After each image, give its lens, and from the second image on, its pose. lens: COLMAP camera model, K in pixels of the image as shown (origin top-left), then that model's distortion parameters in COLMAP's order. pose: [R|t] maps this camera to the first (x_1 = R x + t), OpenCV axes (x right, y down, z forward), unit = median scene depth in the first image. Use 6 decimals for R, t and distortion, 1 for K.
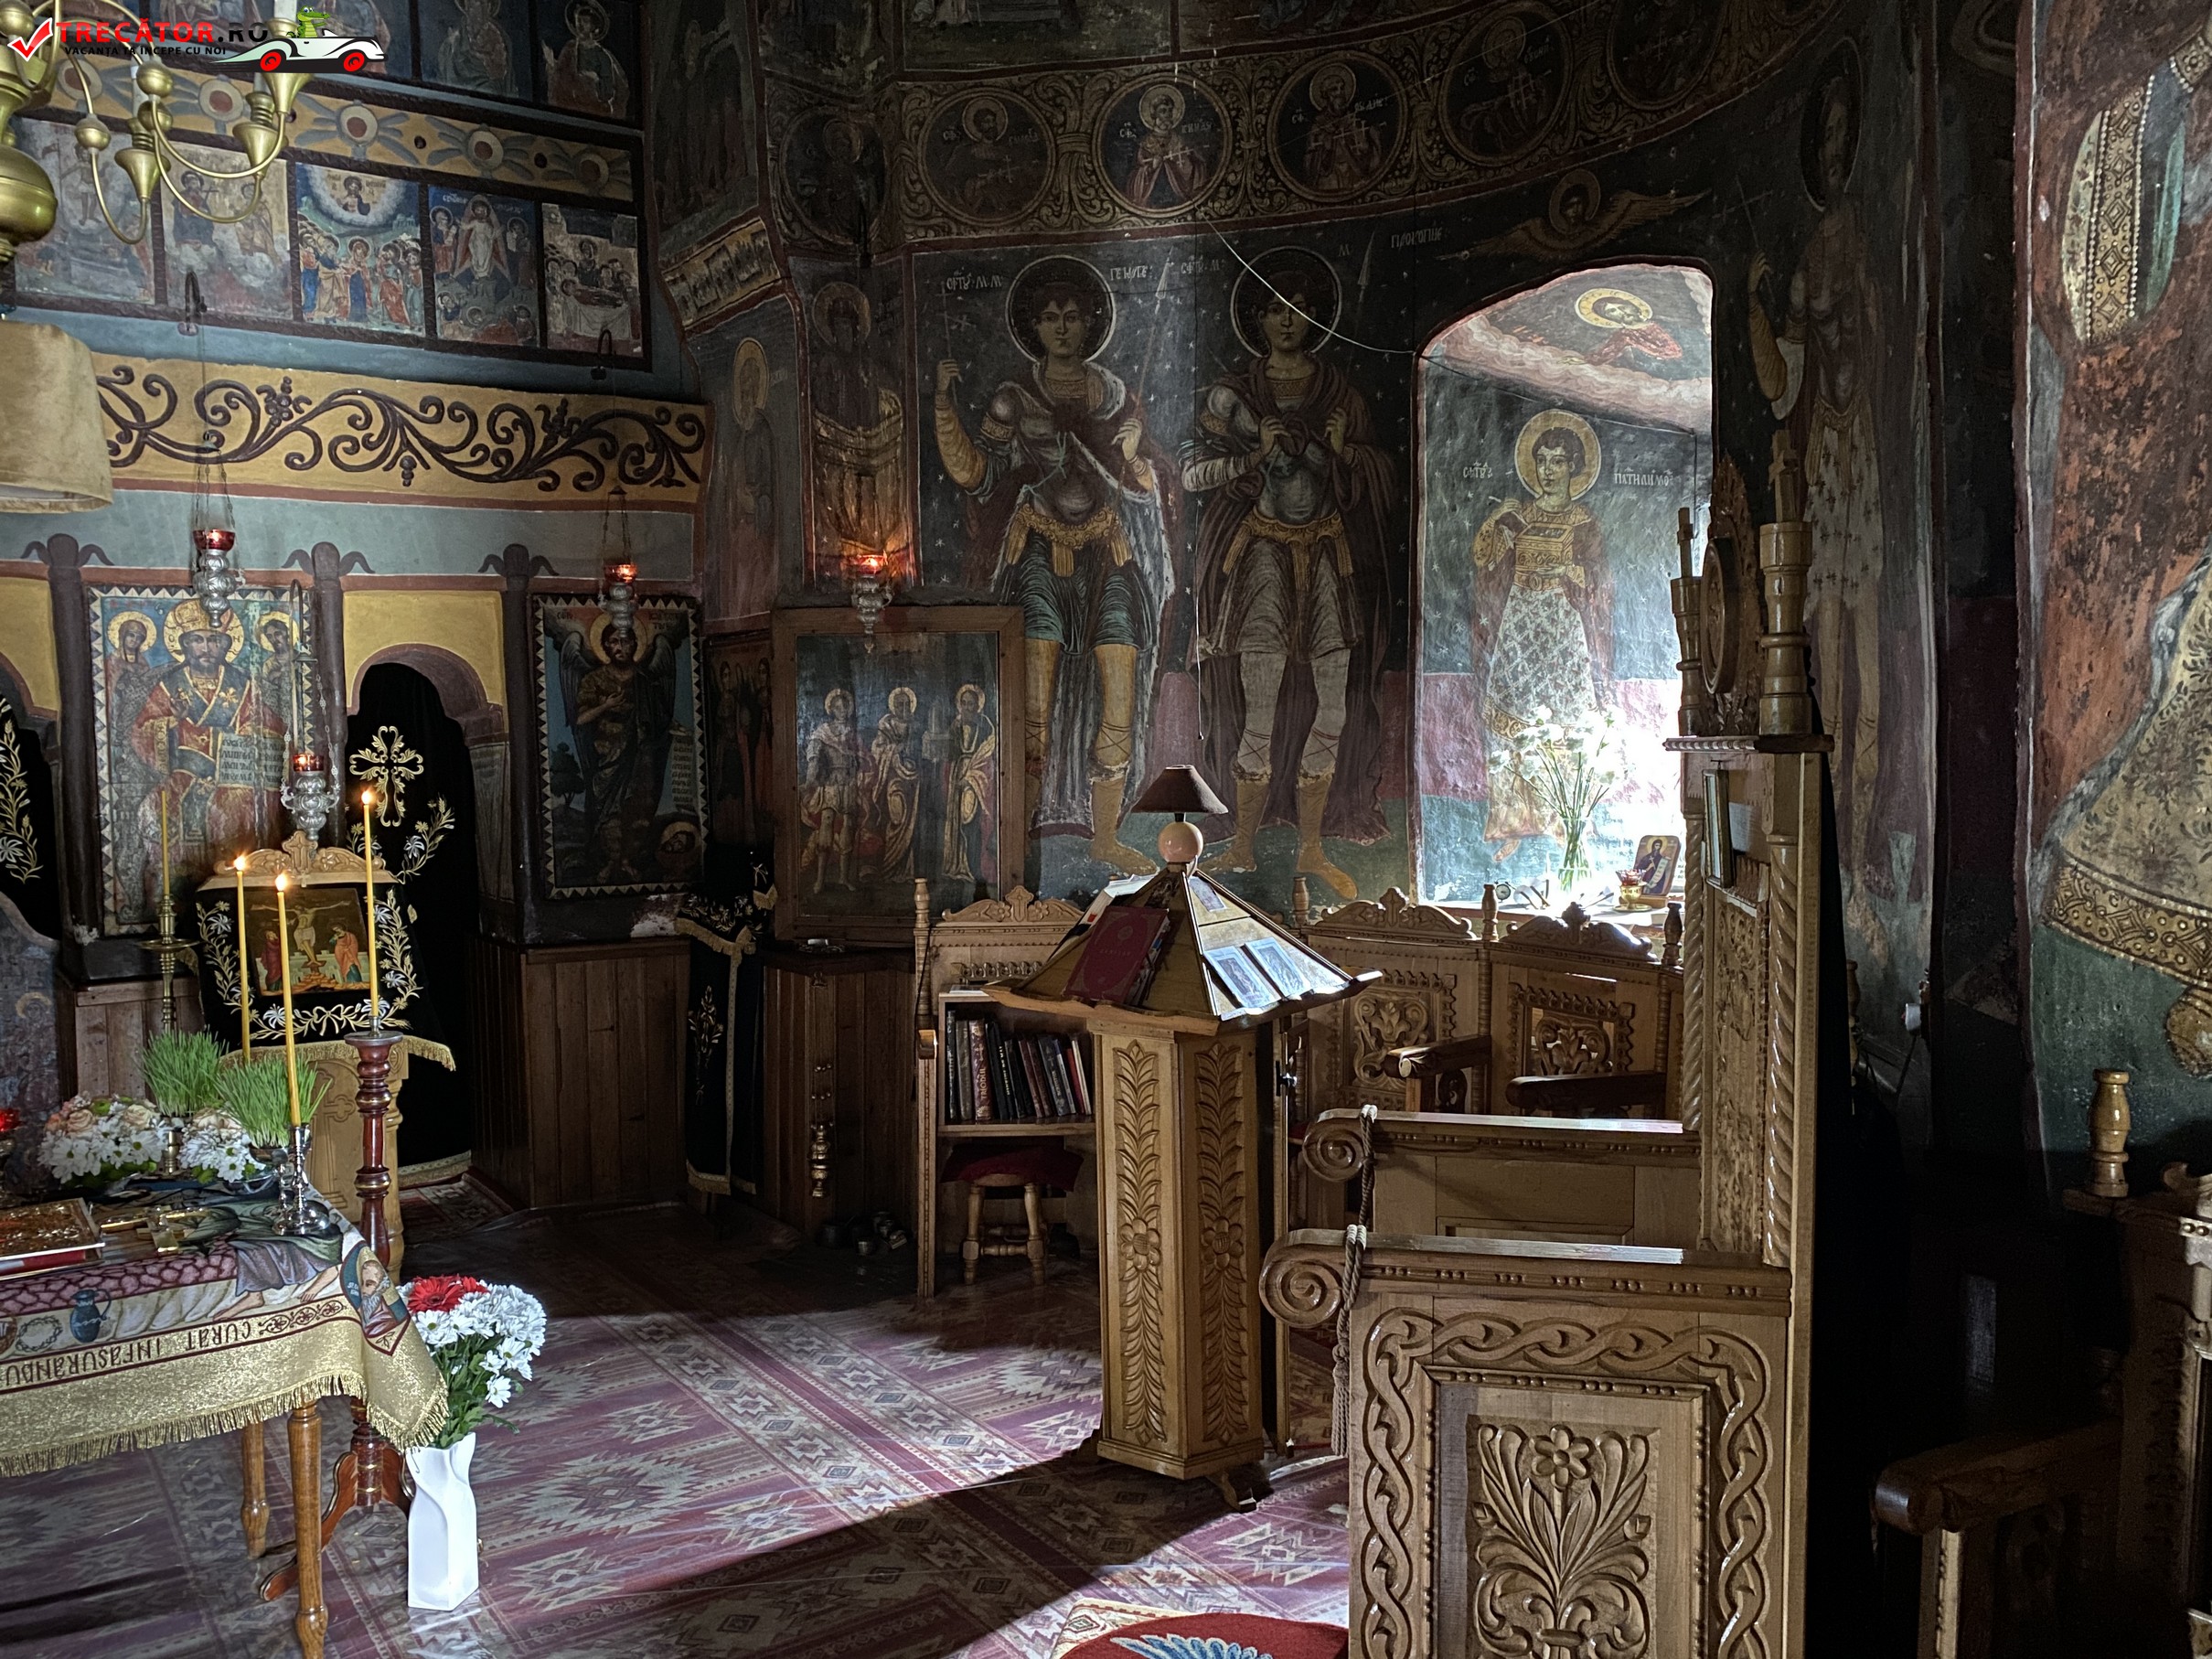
lens RADIAL K [[1685.2, 0, 1112.9], [0, 1685.2, 805.5], [0, 0, 1]] dist [0.027673, -0.020483]
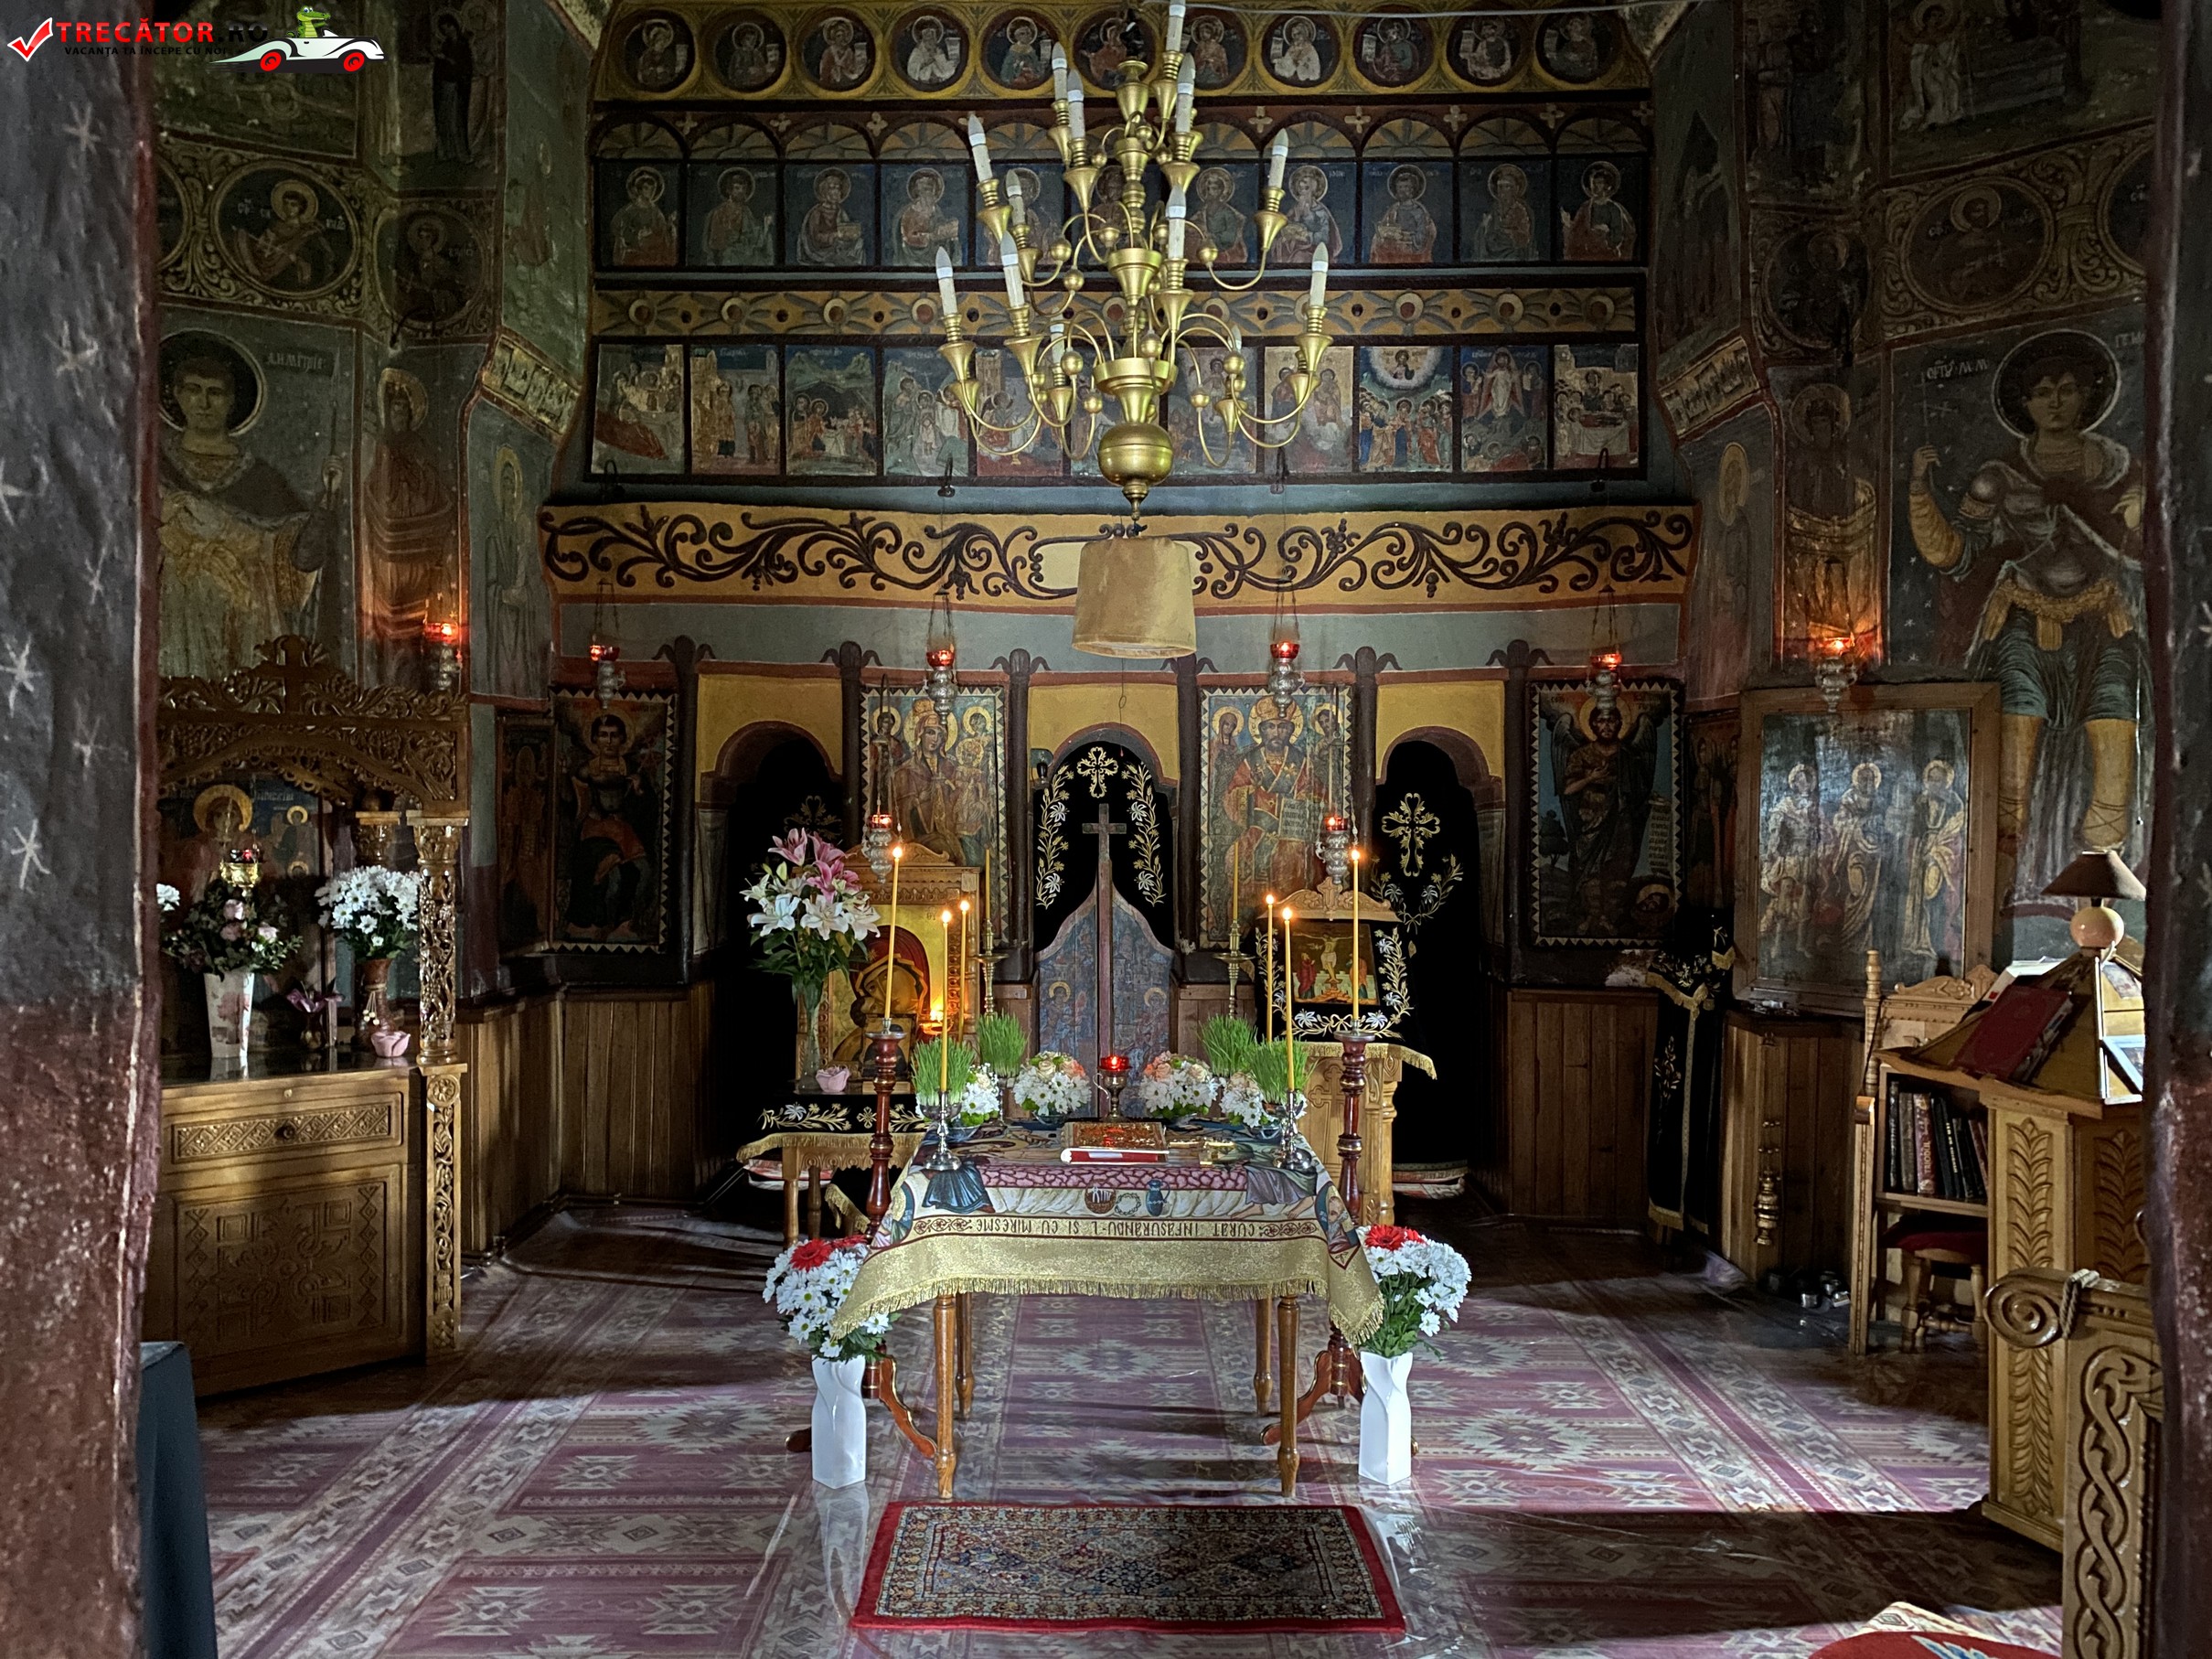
lens RADIAL K [[1680.4, 0, 1194.3], [0, 1680.4, 769.3], [0, 0, 1]] dist [0.042733, -0.138201]
pose [[0.845311, 0.011778, -0.534144, 0.092622], [-0.042305, 0.998093, -0.044942, -0.003868], [0.532596, 0.060587, 0.844198, -0.110759]]
